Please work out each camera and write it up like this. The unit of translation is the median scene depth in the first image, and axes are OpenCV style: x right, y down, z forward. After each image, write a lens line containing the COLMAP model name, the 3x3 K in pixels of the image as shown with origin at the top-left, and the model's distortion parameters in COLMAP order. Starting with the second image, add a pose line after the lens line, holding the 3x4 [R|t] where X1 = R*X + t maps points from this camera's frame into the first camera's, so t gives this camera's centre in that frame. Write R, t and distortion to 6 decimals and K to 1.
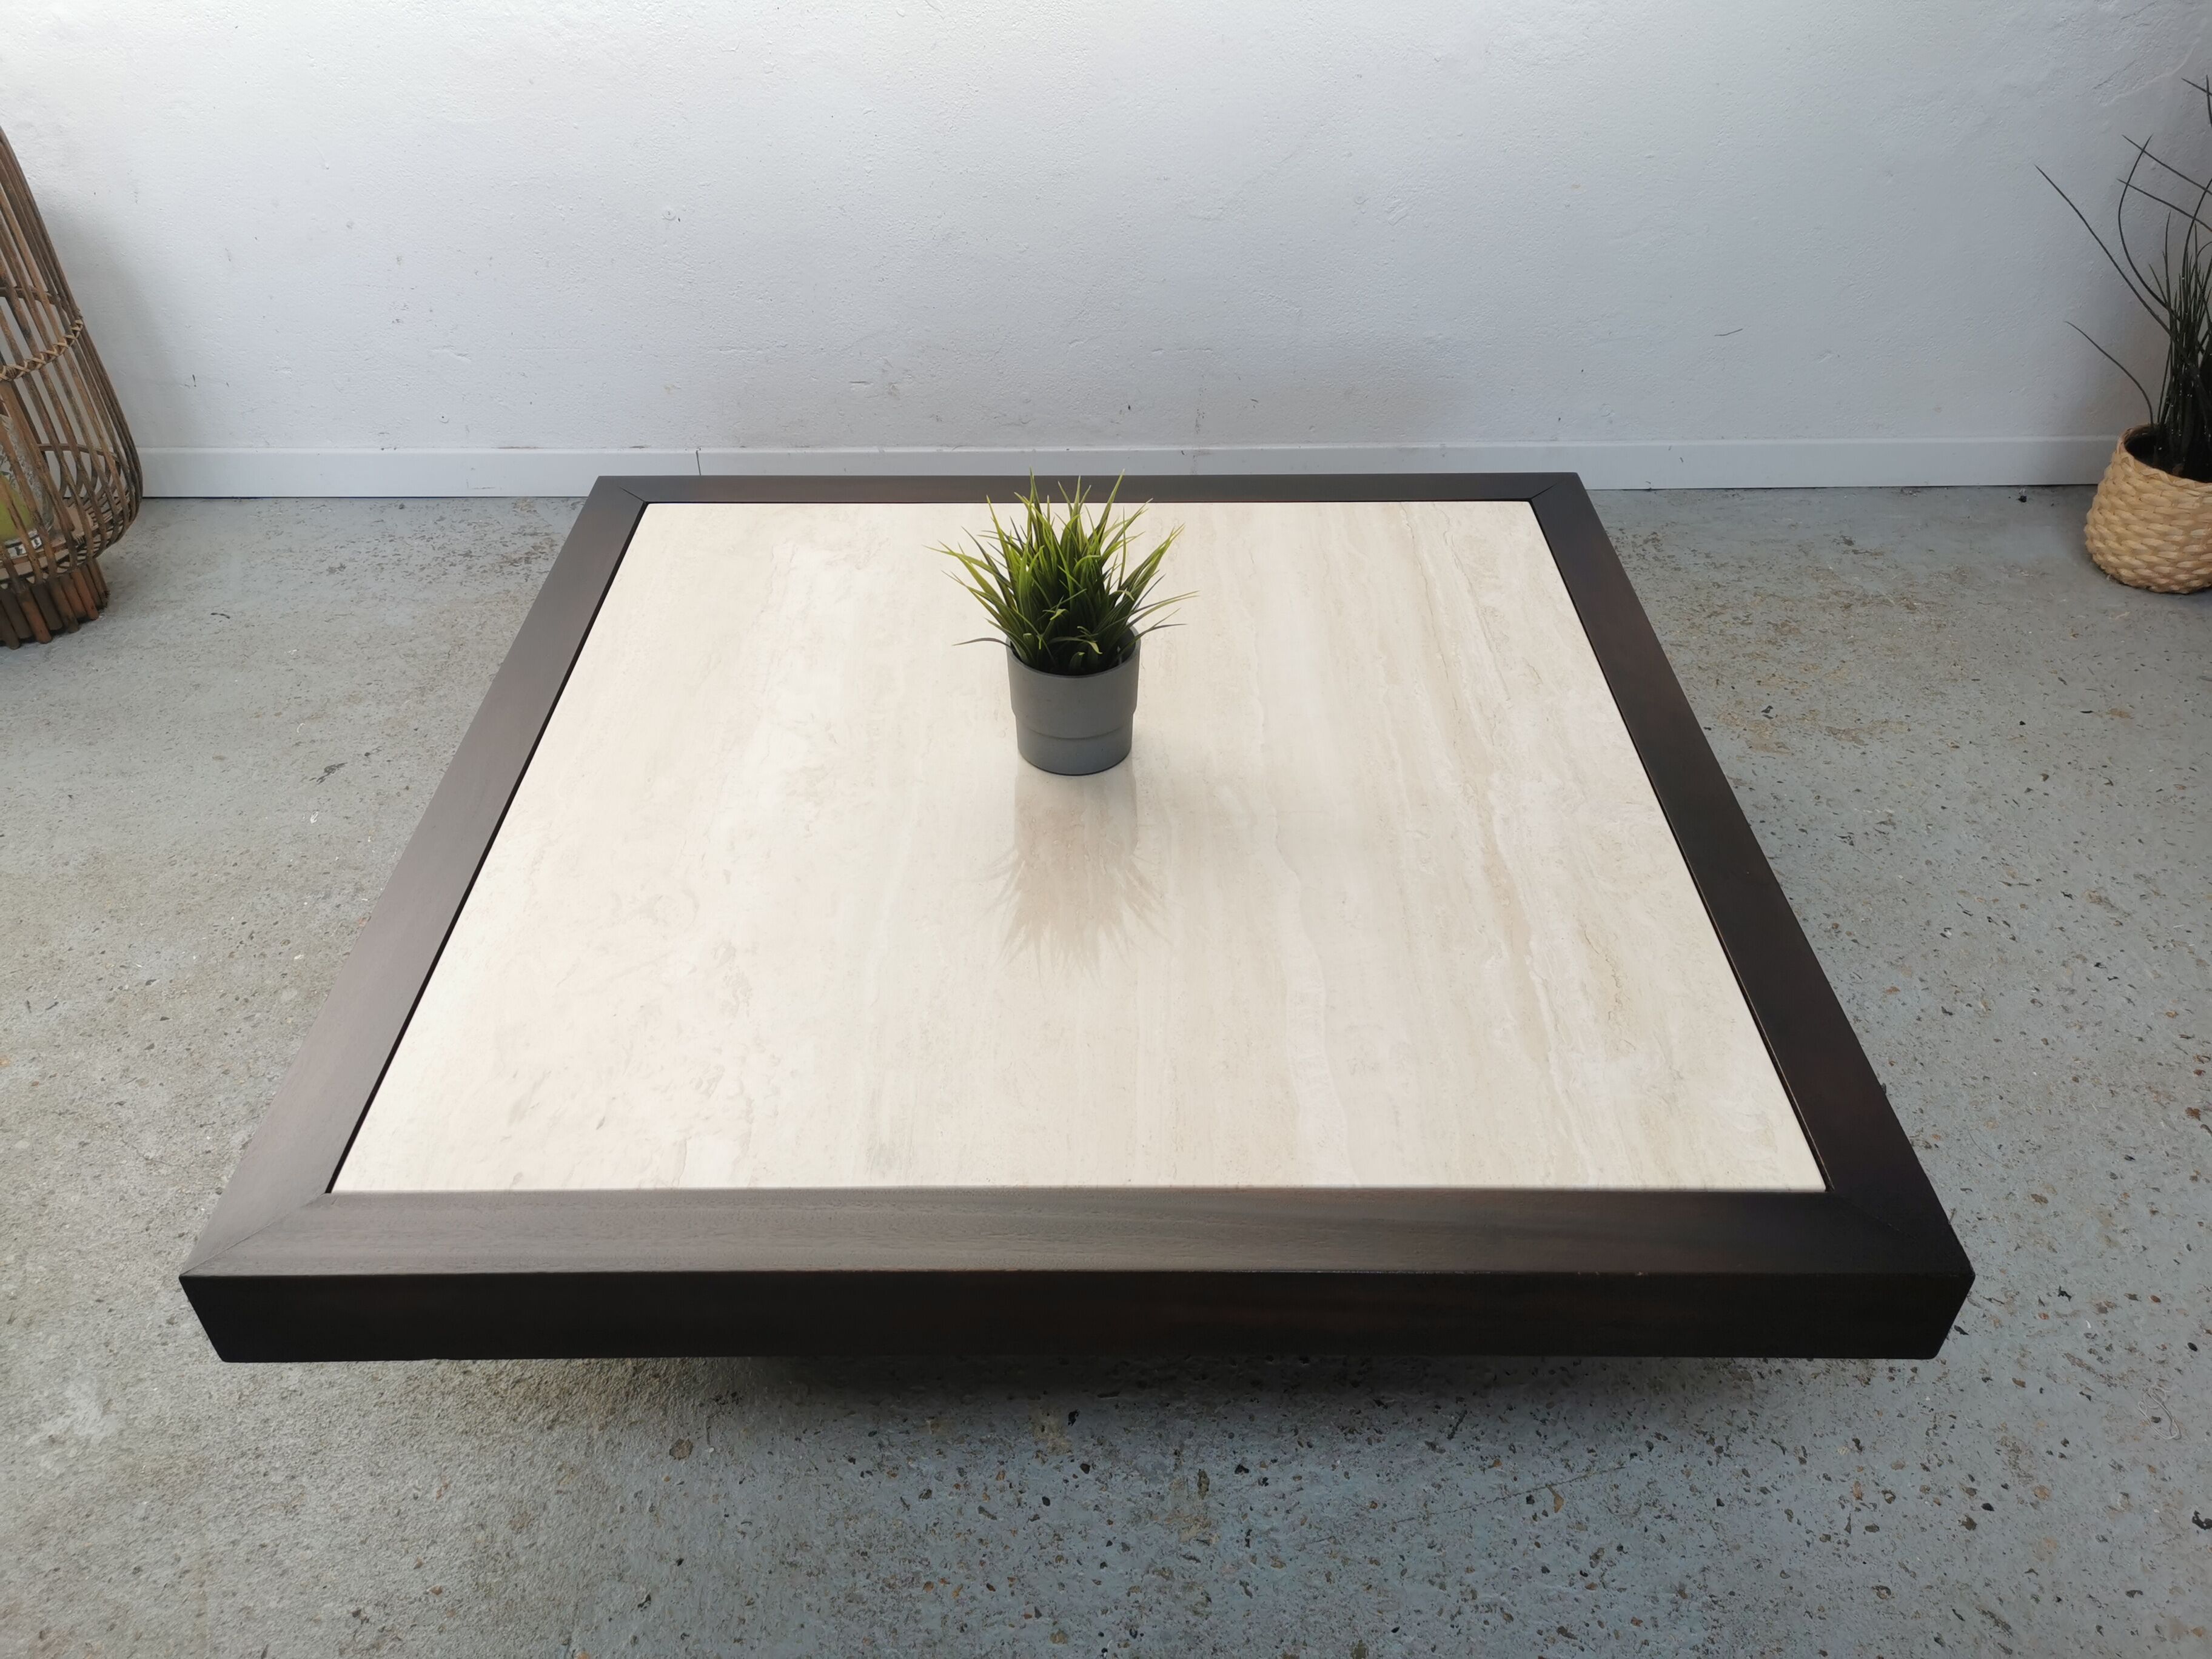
lens RADIAL K [[1711.0, 0, 1113.5], [0, 1711.0, 825.8], [0, 0, 1]] dist [0.056300, -0.059616]
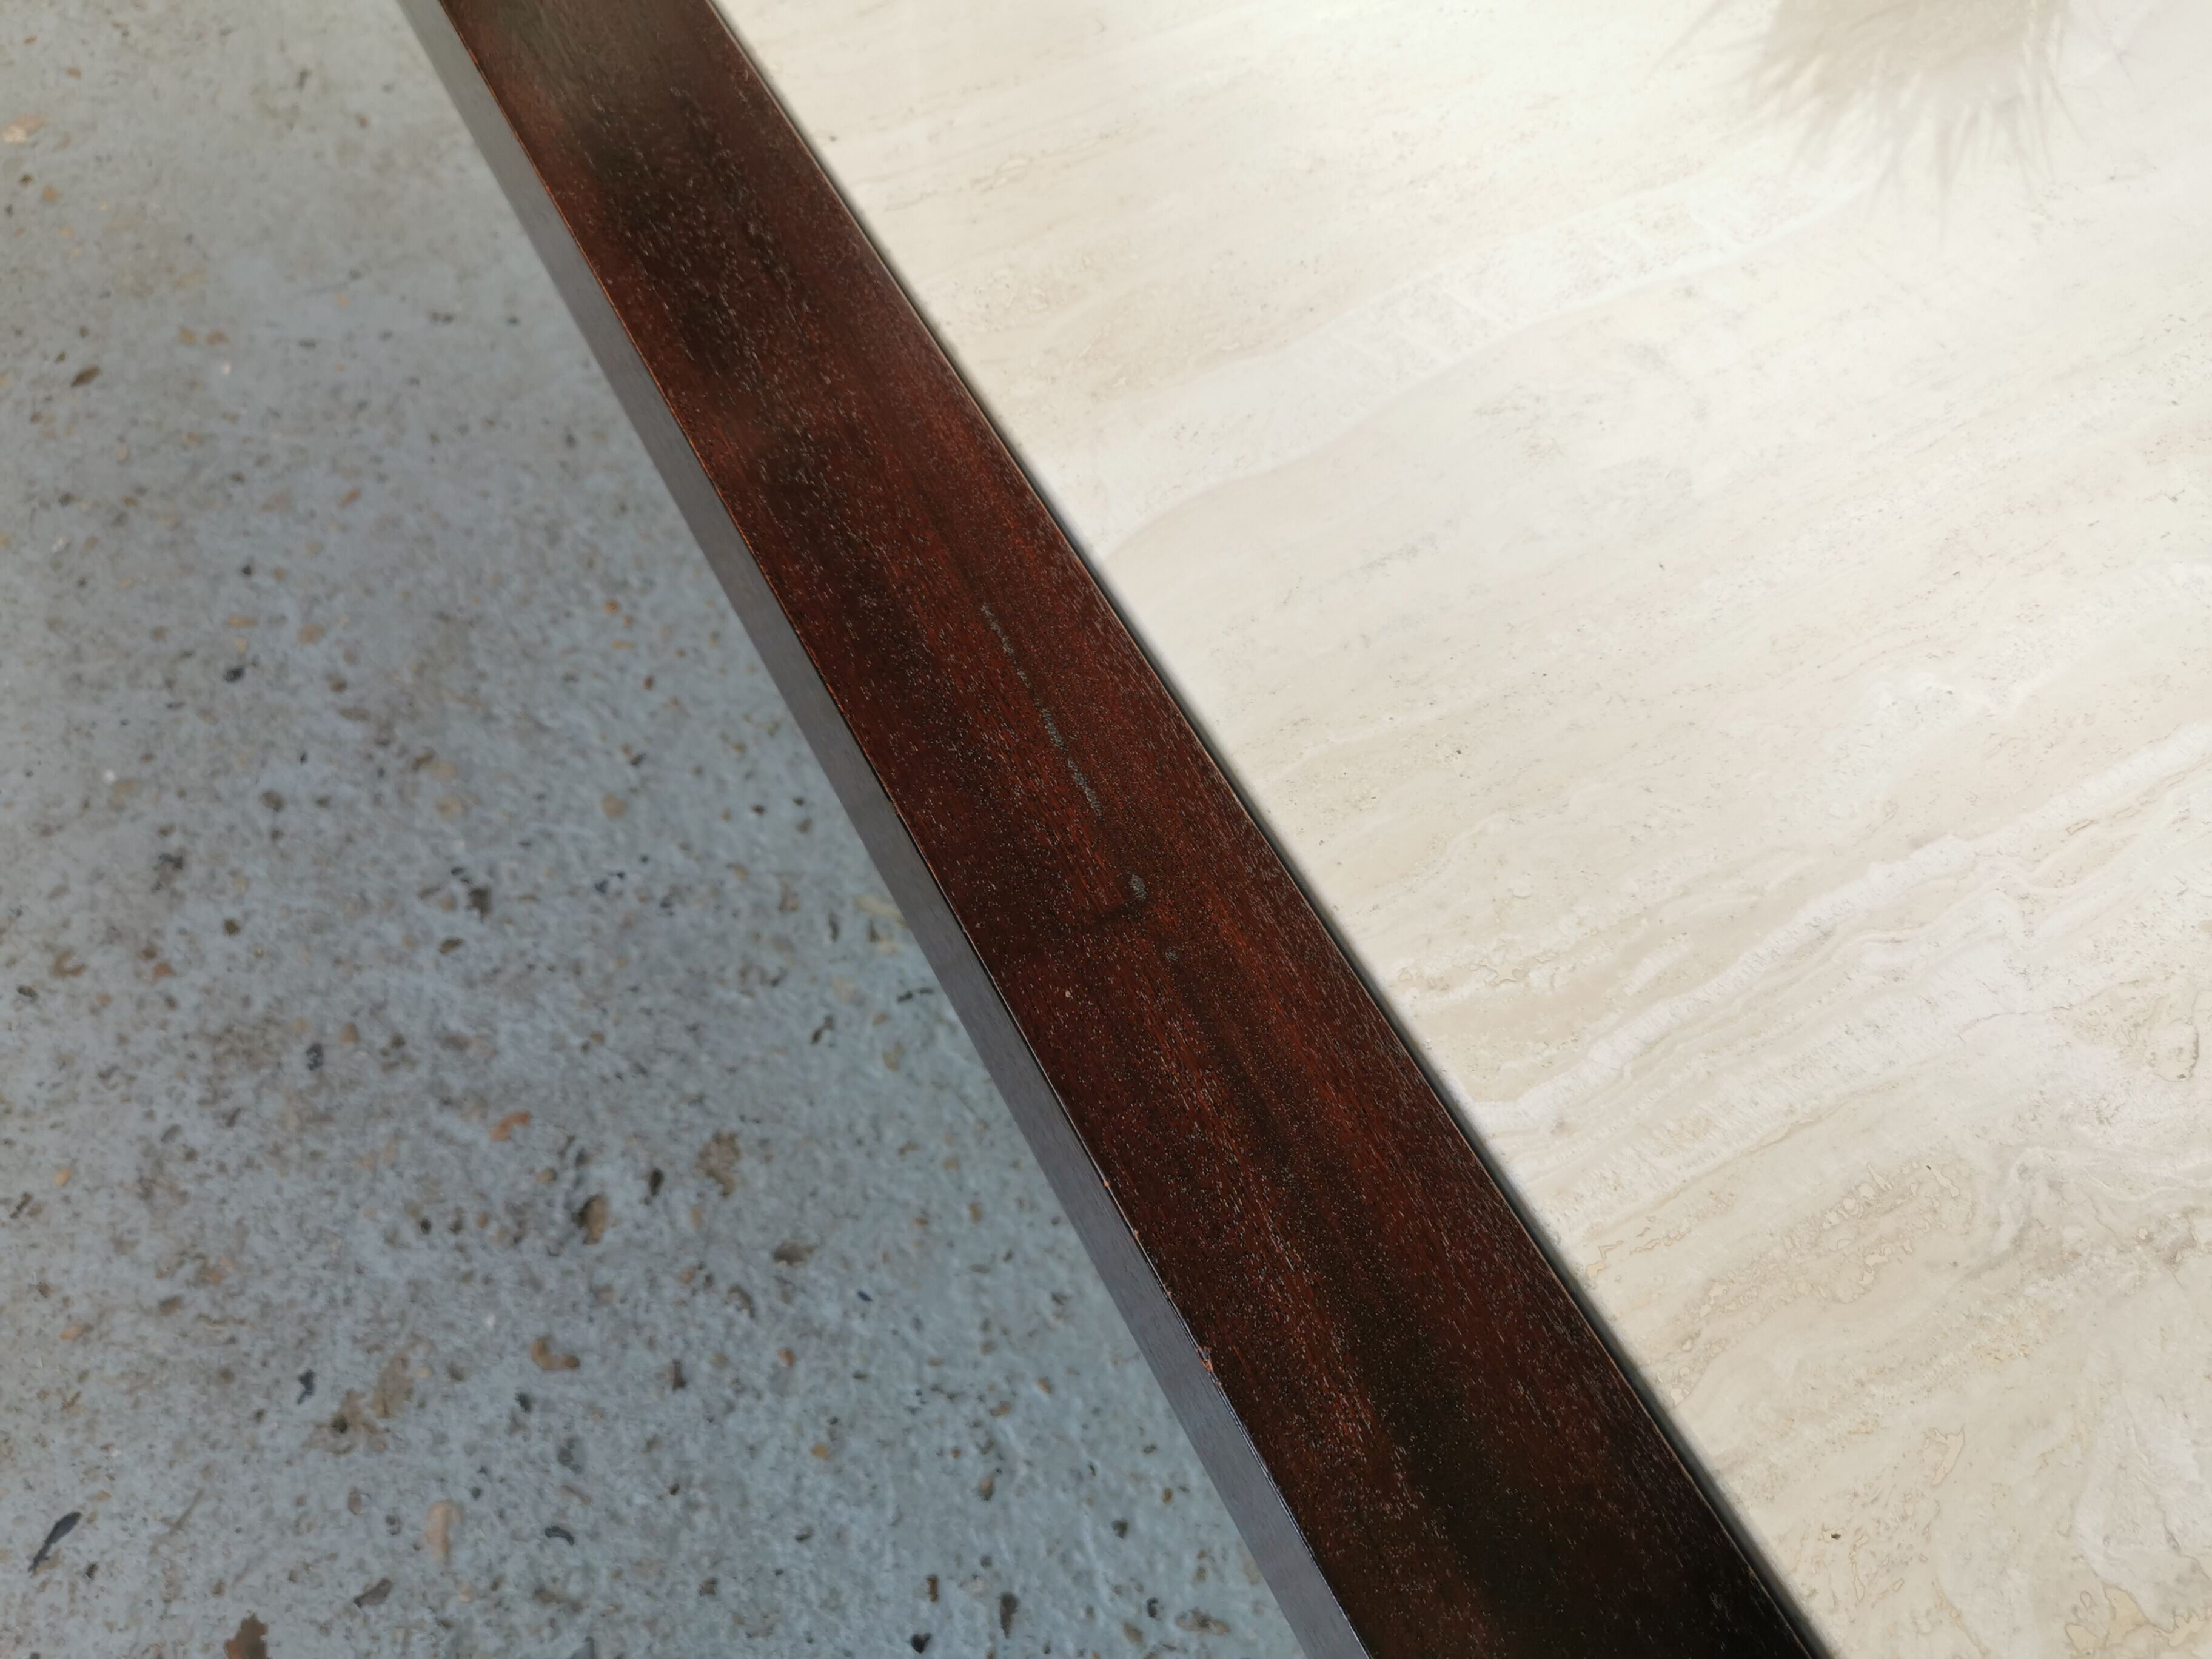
lens RADIAL K [[1711.0, 0, 1080.3], [0, 1711.0, 854.2], [0, 0, 1]] dist [0.056300, -0.059616]
pose [[0.477311, 0.784968, -0.394967, 0.275236], [-0.533583, 0.616027, 0.579482, 0.043799], [0.698185, -0.065845, 0.712883, 0.639262]]
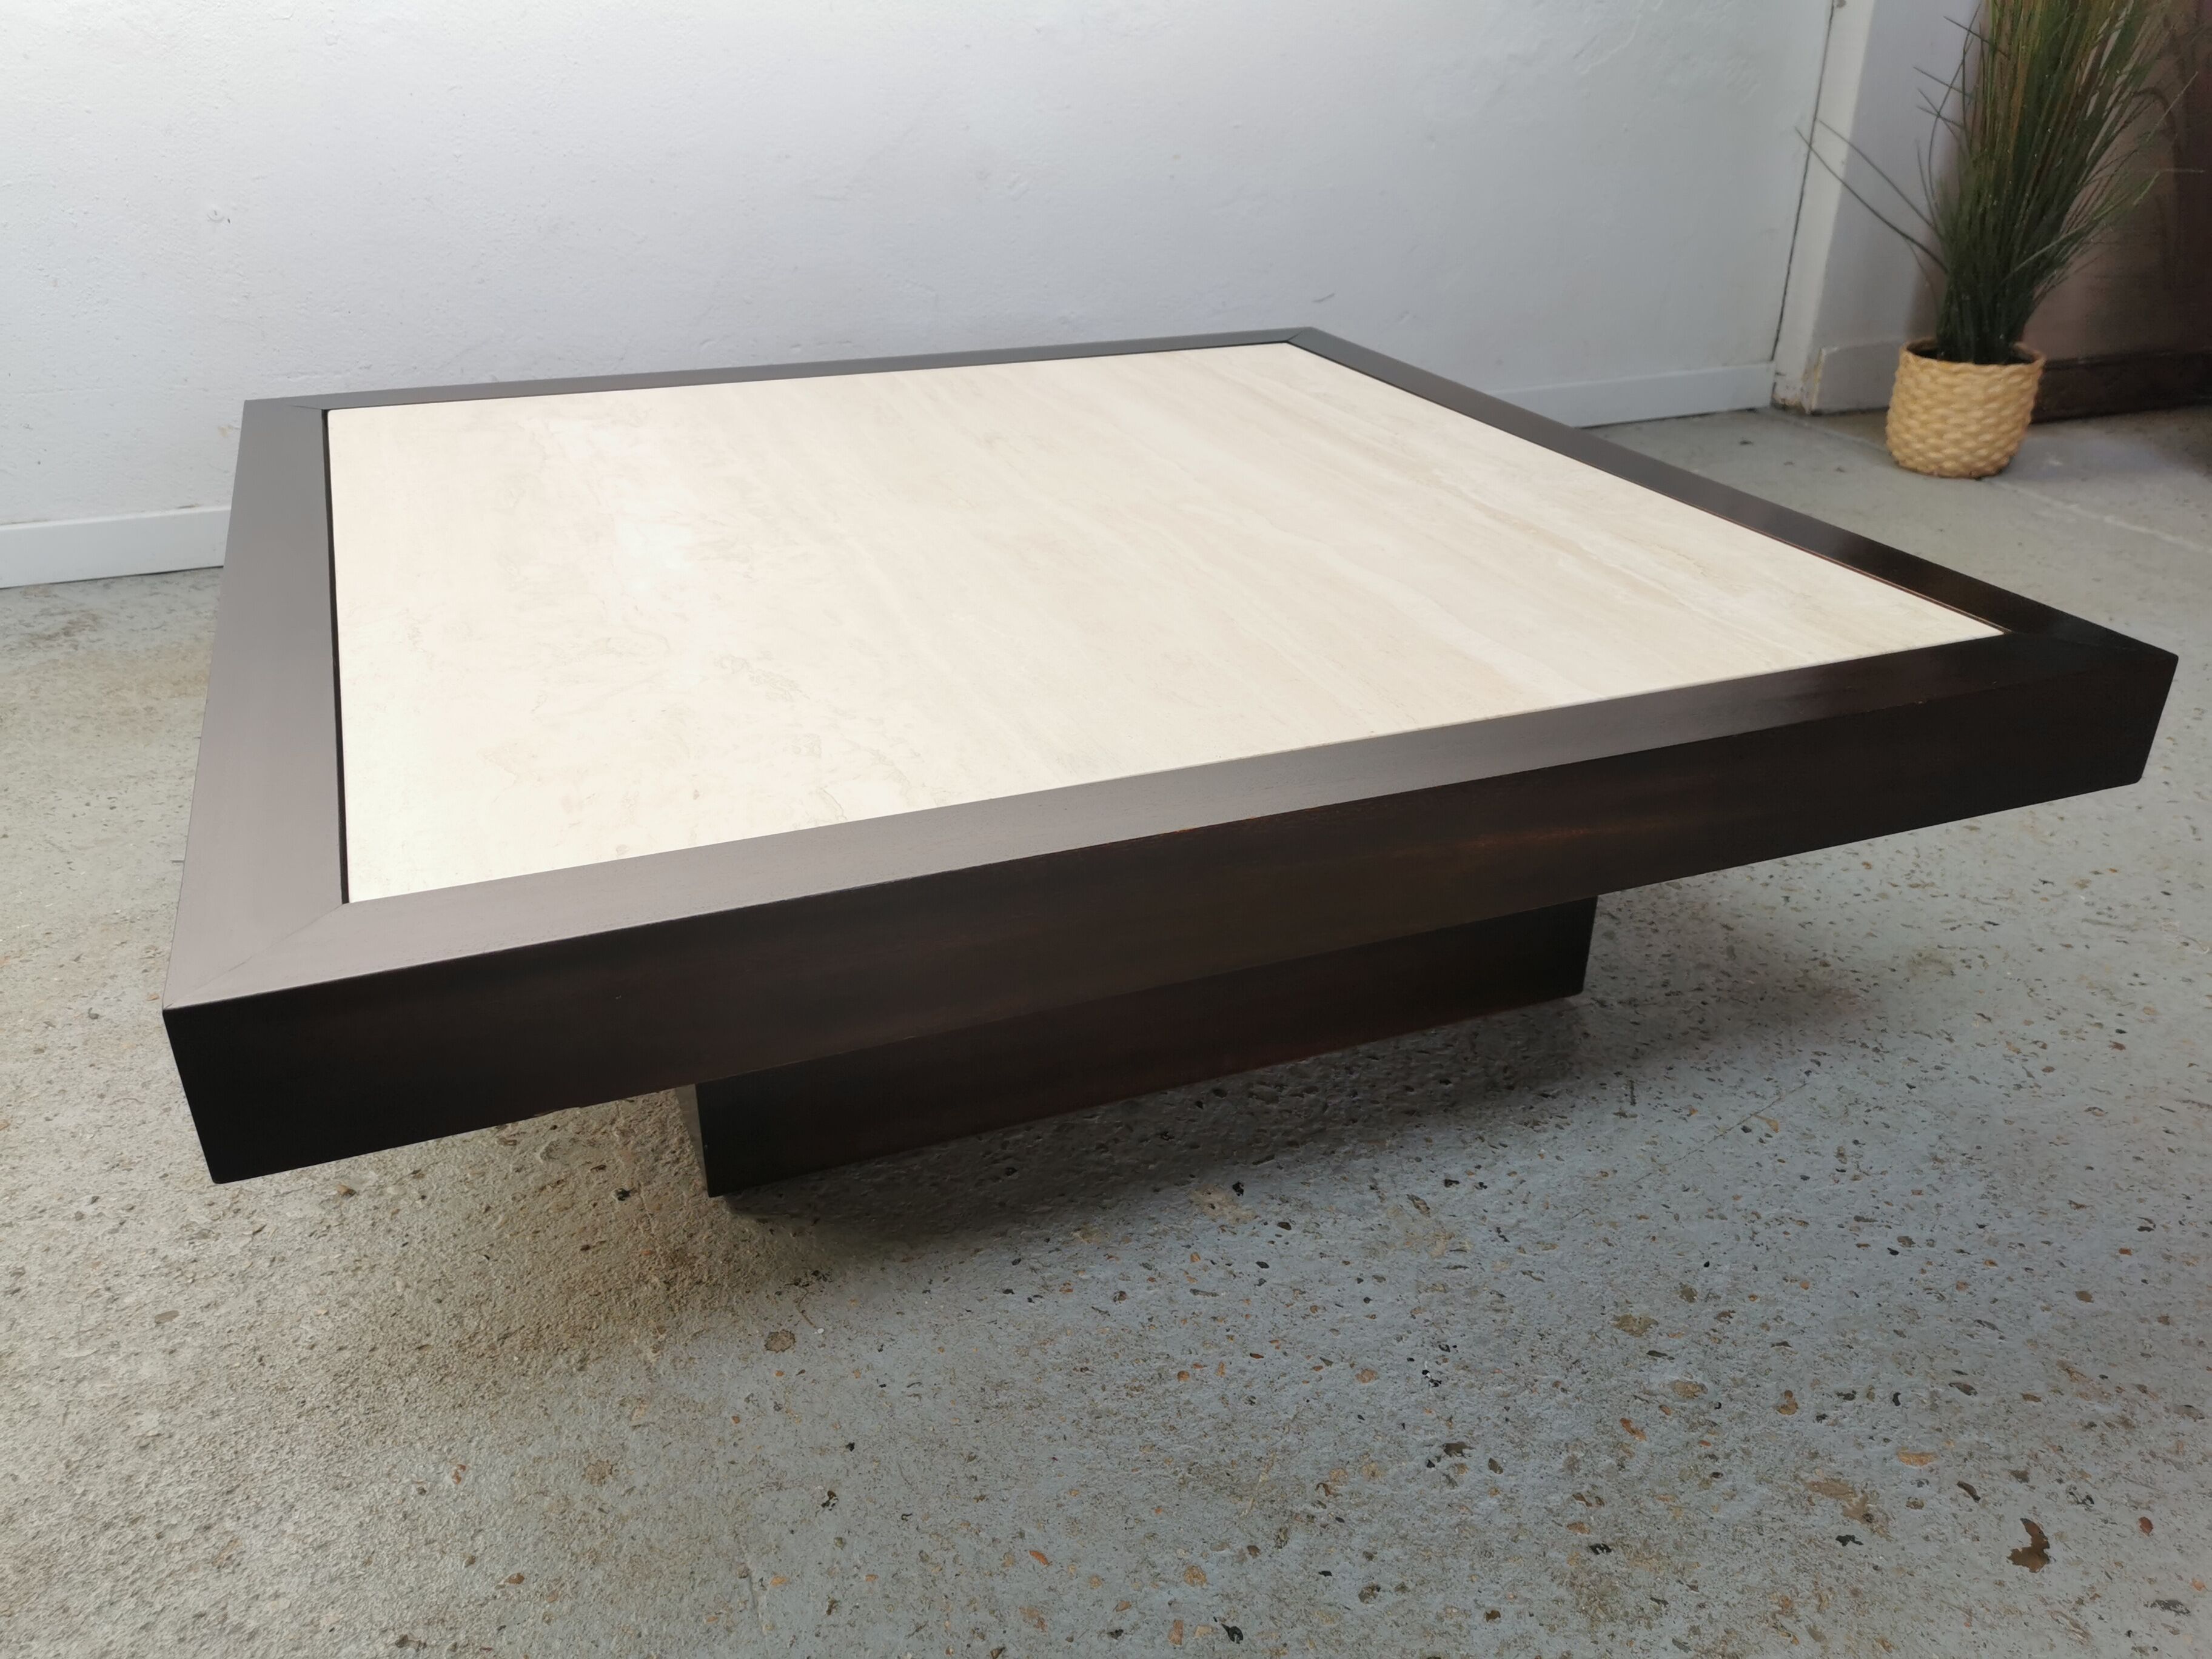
lens RADIAL K [[1711.0, 0, 1113.7], [0, 1711.0, 829.8], [0, 0, 1]] dist [0.056300, -0.059616]
pose [[0.925652, -0.160255, 0.342764, -0.343274], [0.220355, 0.964727, -0.144035, 0.295193], [-0.307591, 0.208856, 0.928314, 0.235340]]
